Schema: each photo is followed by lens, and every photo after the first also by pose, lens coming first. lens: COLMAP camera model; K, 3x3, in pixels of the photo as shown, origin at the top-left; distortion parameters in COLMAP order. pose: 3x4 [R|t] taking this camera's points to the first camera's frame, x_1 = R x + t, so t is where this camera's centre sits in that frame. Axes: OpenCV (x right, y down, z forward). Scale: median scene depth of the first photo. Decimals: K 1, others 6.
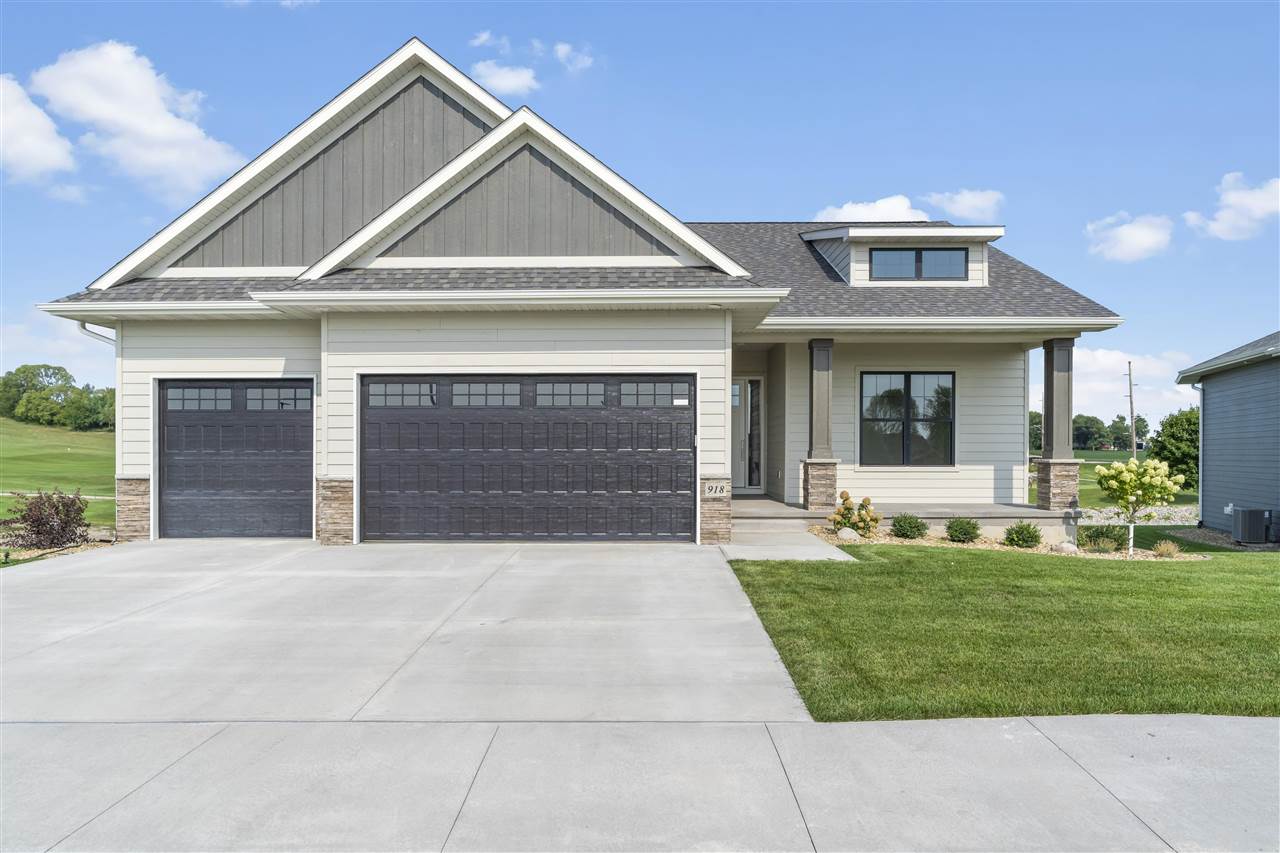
lens RADIAL K [[782.2, 0, 640.1], [0, 782.2, 454.6], [0, 0, 1]] dist [0.004952, 0.001247]
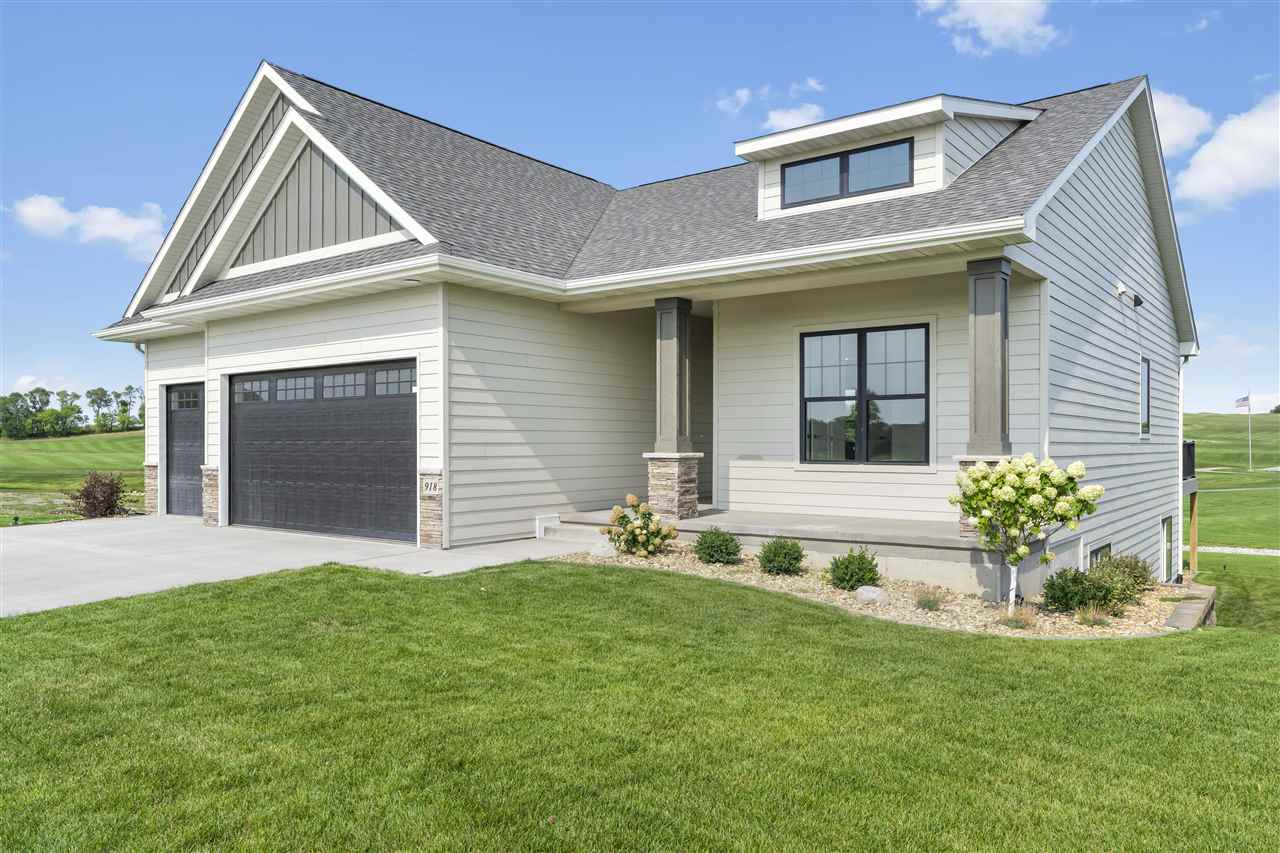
lens RADIAL K [[900.8, 0, 640.3], [0, 900.8, 446.5], [0, 0, 1]] dist [-0.002293, -0.001341]
pose [[0.803790, 0.001635, -0.594911, 0.795048], [-0.000685, 0.999998, 0.001822, -0.002633], [0.594913, -0.001057, 0.803789, 0.284202]]
